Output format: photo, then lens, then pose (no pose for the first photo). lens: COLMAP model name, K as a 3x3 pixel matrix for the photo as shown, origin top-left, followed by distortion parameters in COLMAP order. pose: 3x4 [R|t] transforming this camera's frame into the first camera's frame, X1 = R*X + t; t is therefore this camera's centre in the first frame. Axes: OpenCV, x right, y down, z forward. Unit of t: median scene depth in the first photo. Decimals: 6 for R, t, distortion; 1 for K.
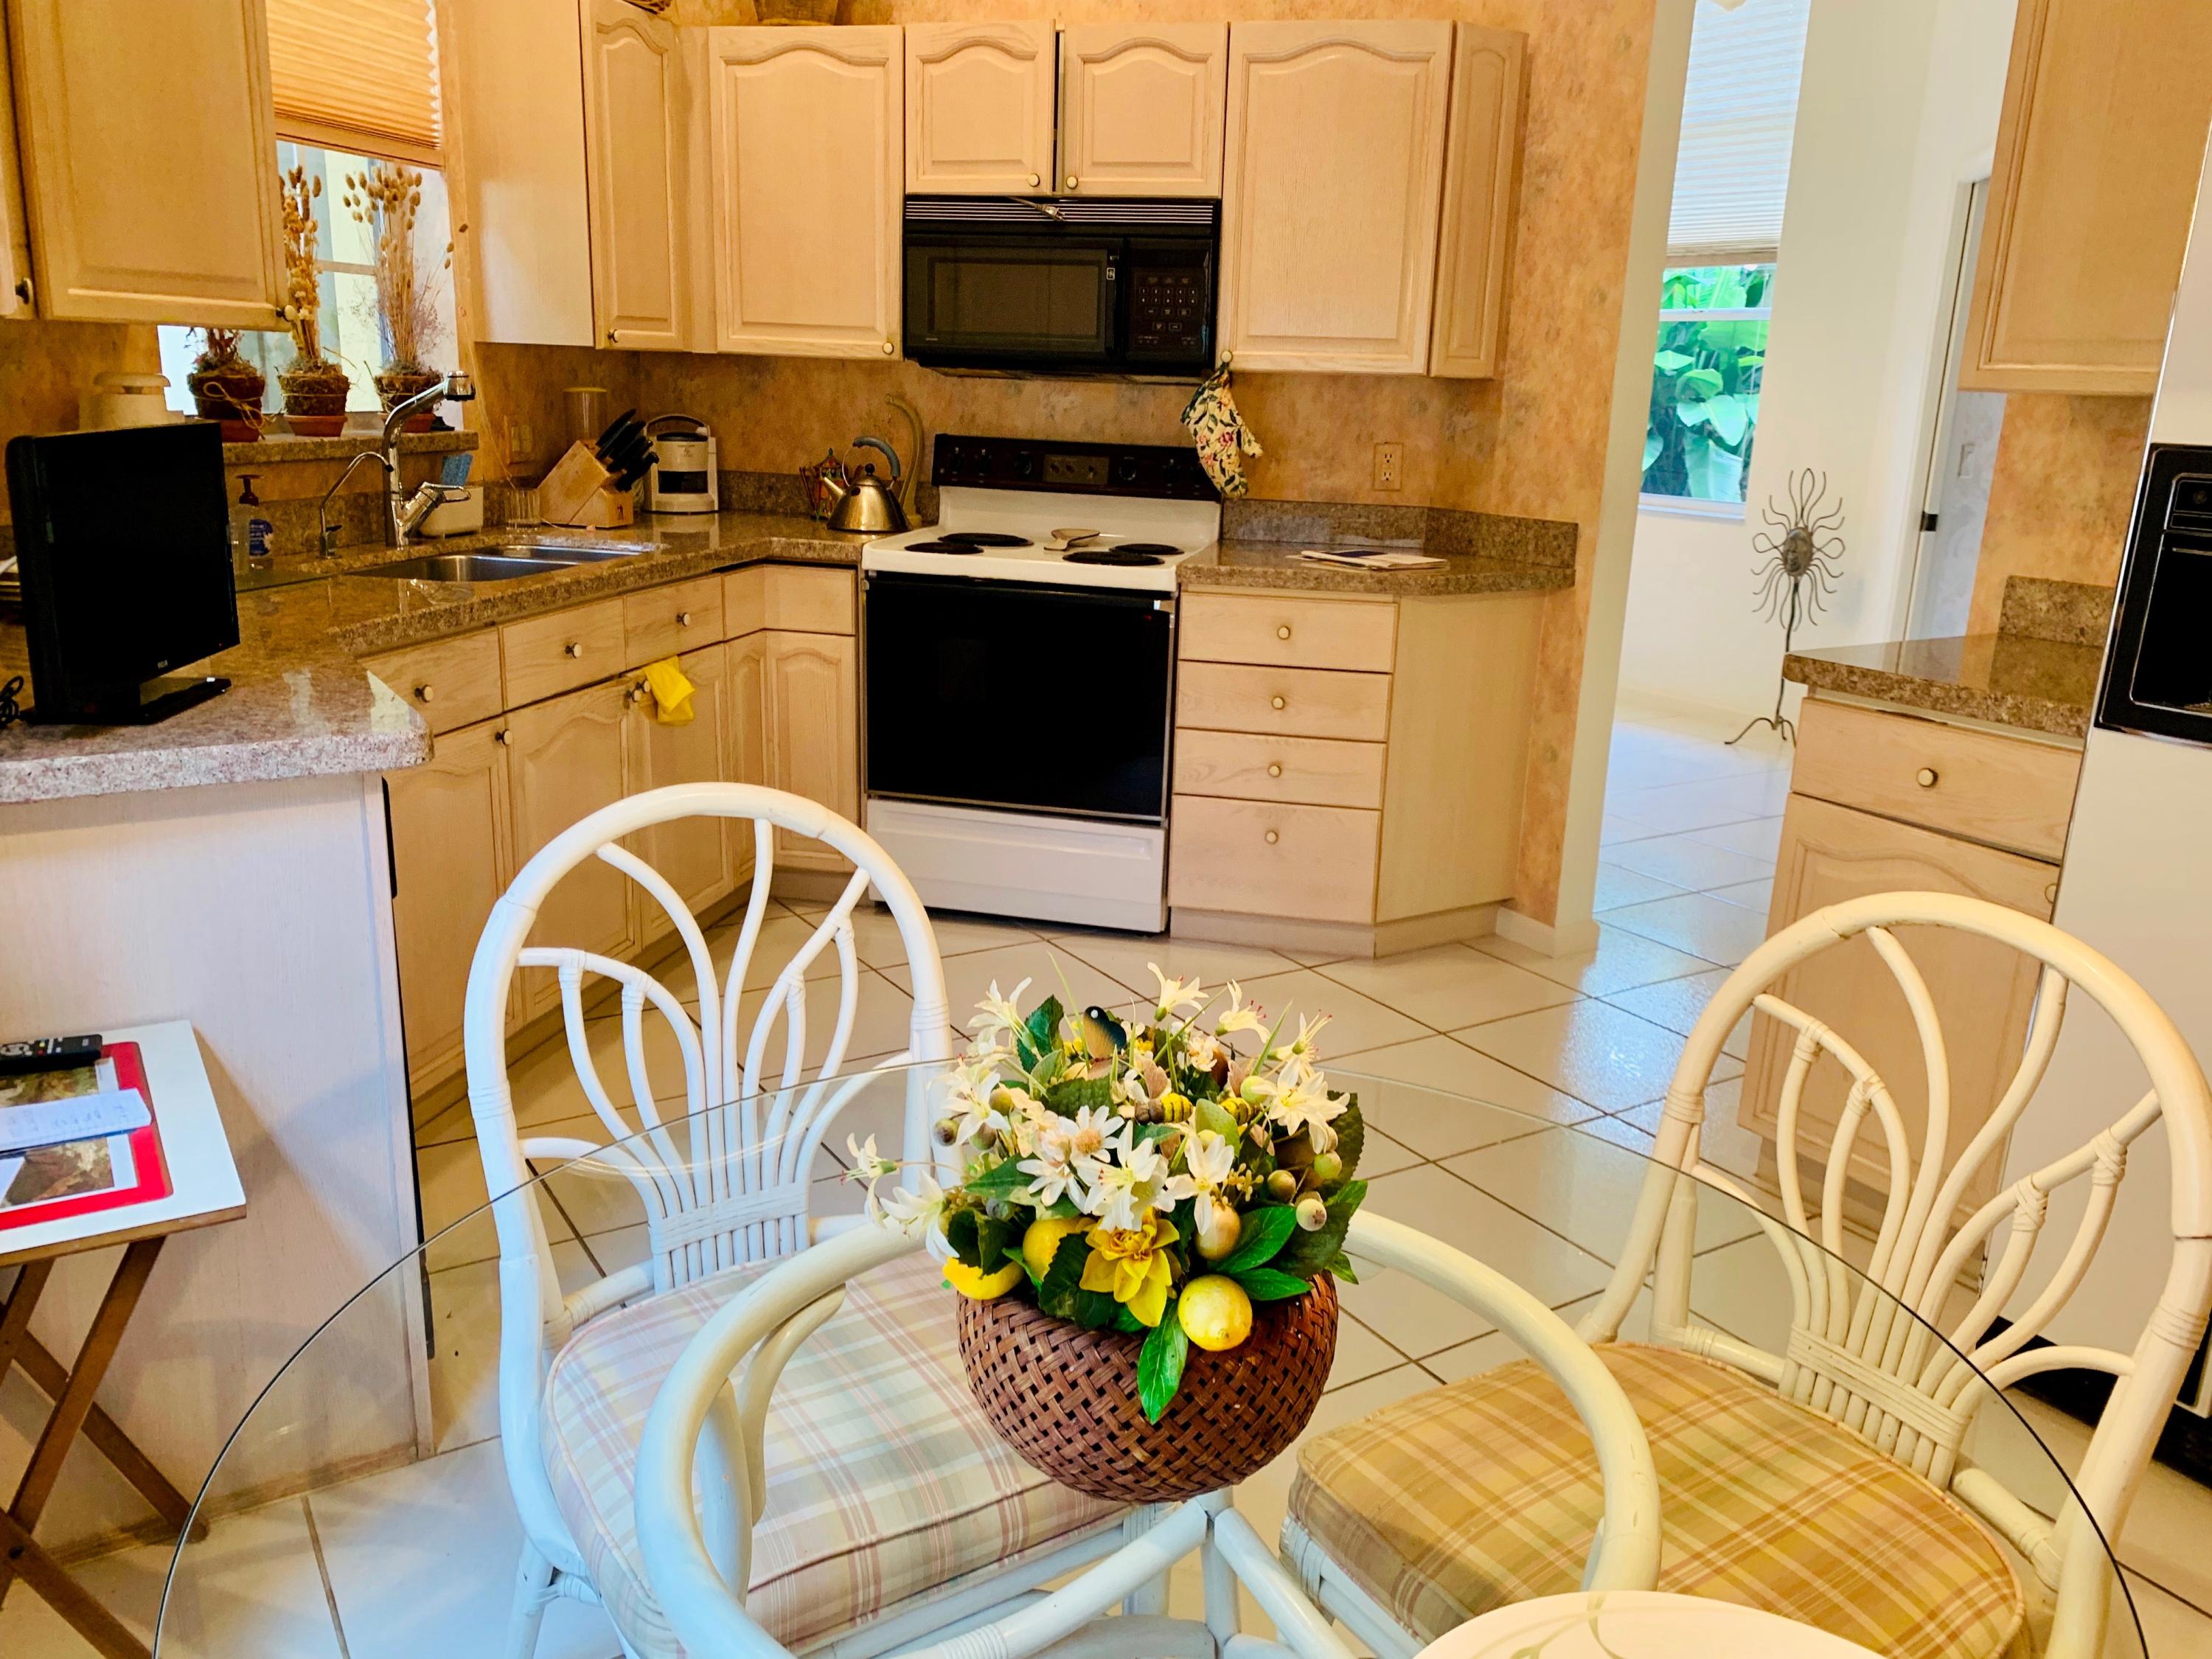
lens RADIAL K [[1674.5, 0, 1121.2], [0, 1674.5, 839.4], [0, 0, 1]] dist [0.048201, -0.055613]
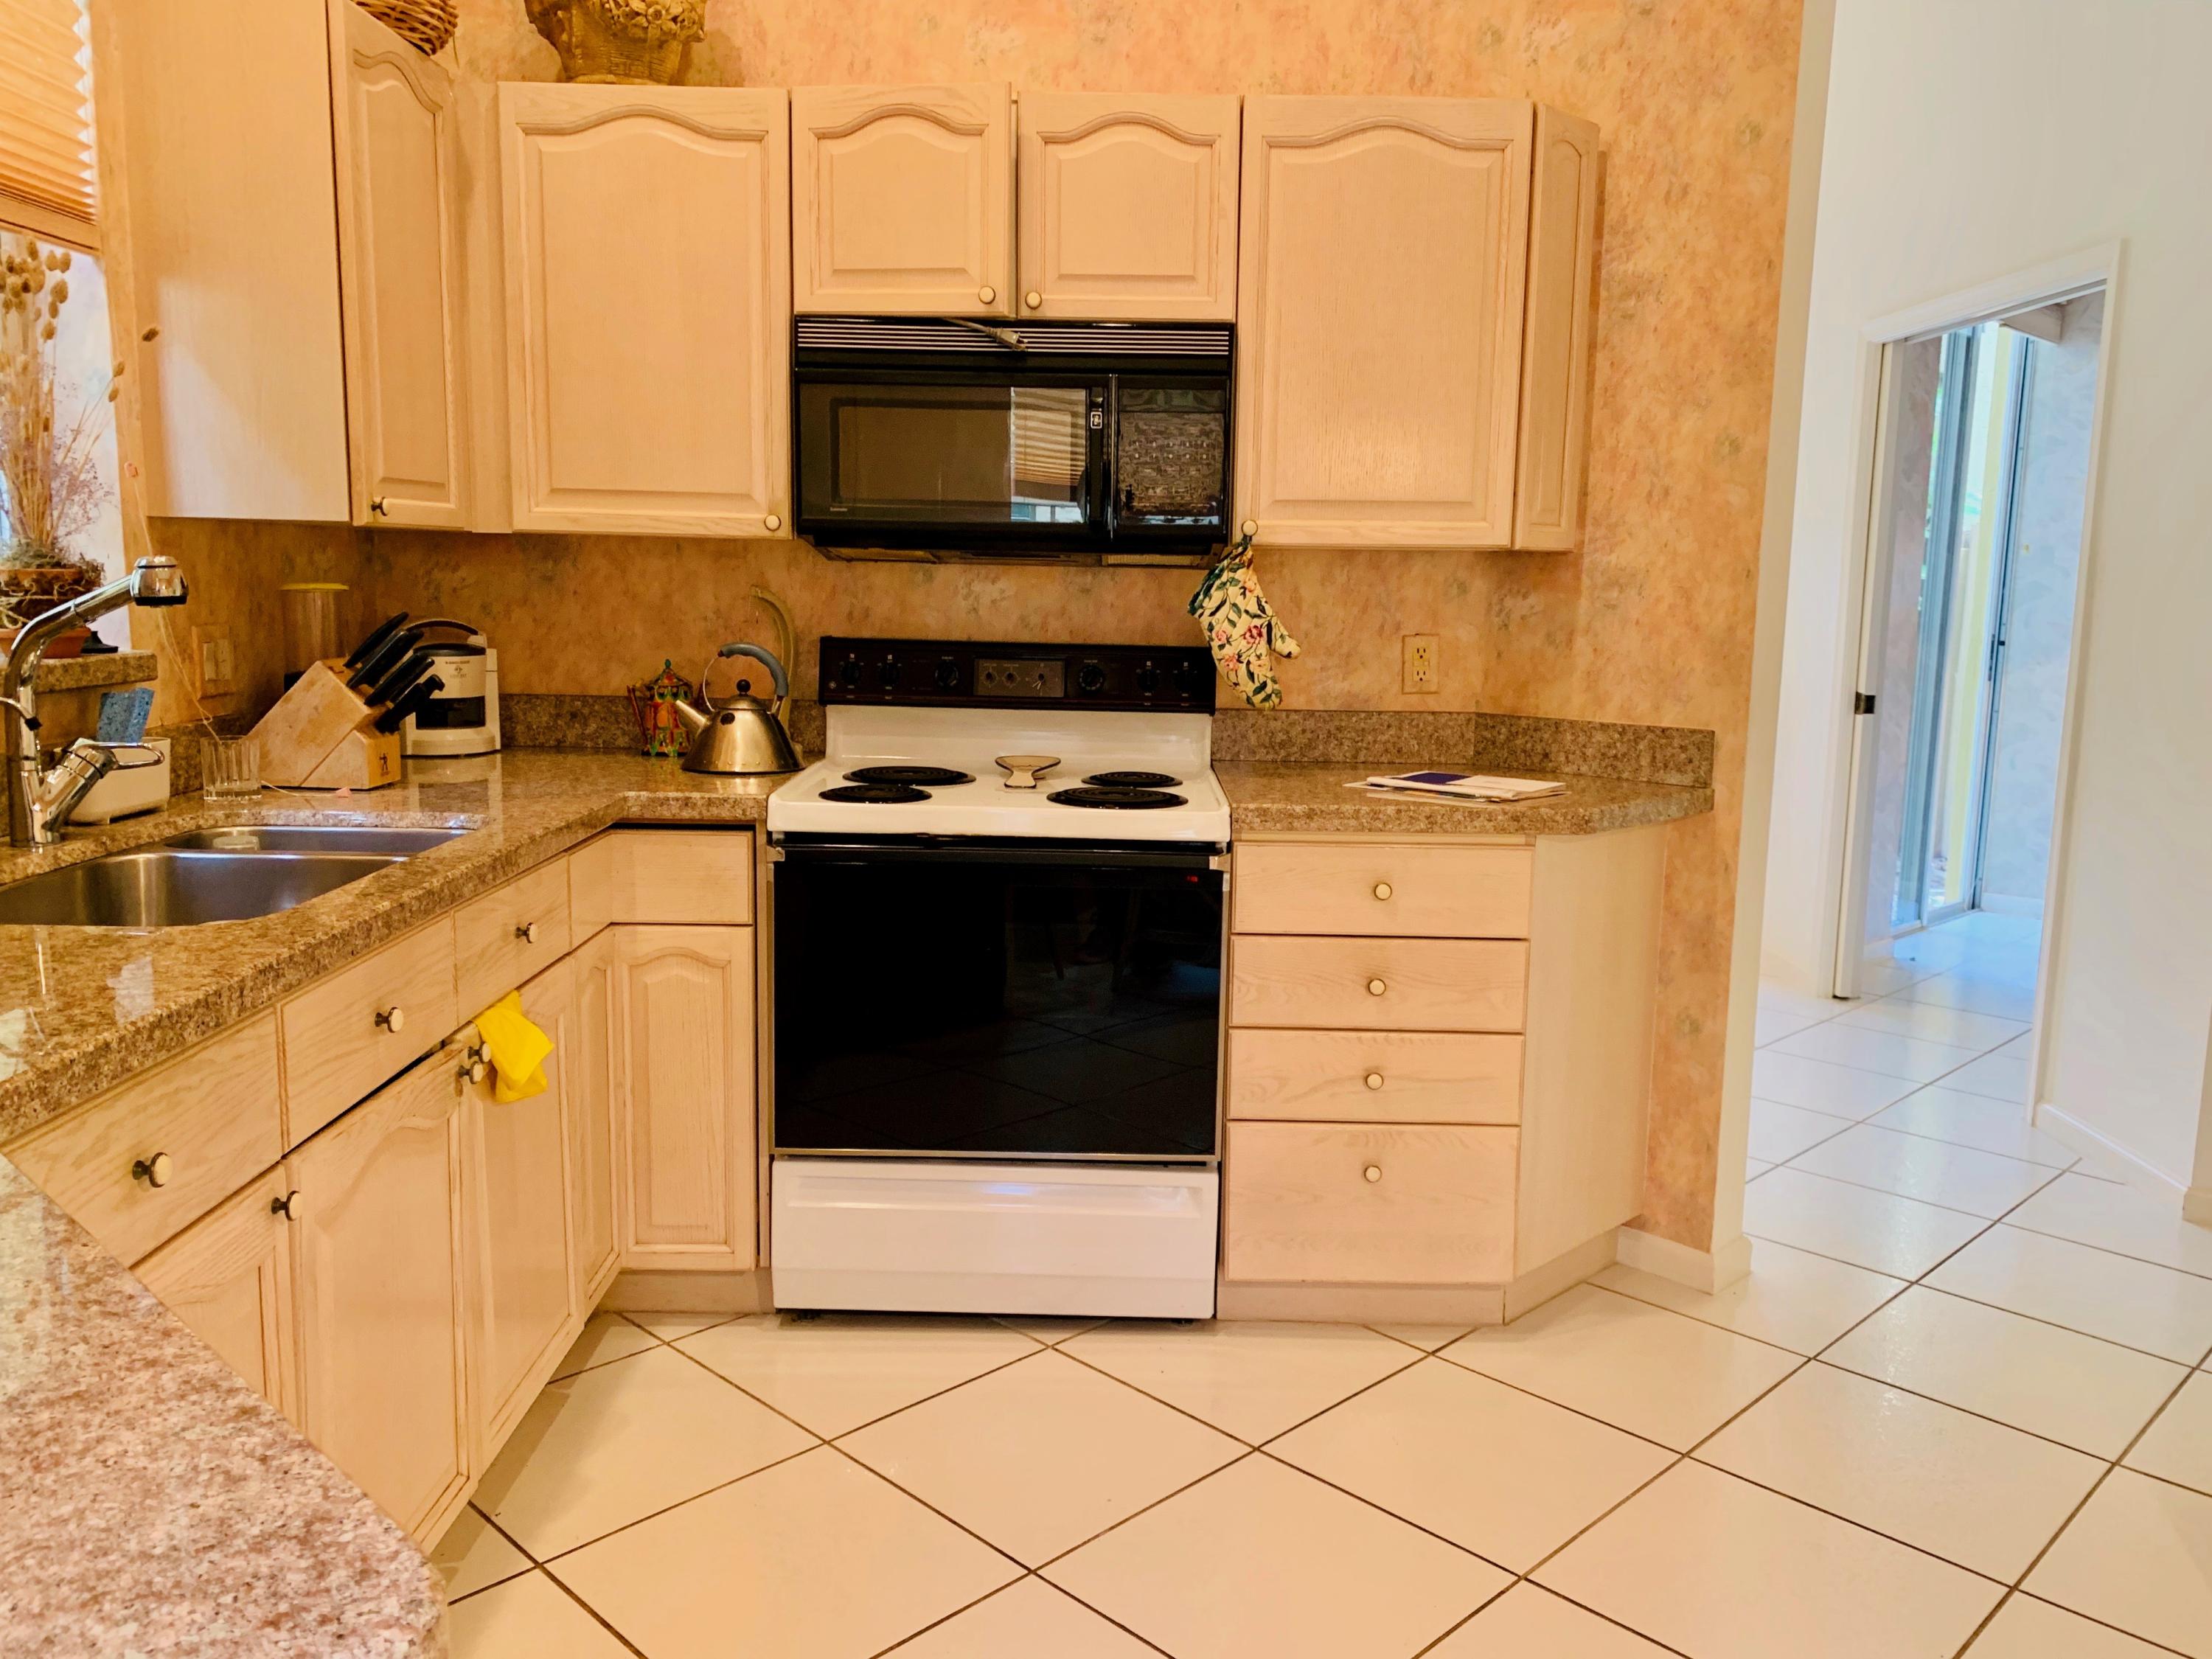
lens RADIAL K [[1678.9, 0, 1112.2], [0, 1678.9, 835.7], [0, 0, 1]] dist [0.063026, -0.067081]
pose [[0.976092, -0.049804, 0.211575, -0.161594], [0.072819, 0.992073, -0.102416, -0.077628], [-0.204798, 0.115374, 0.971981, 0.296338]]
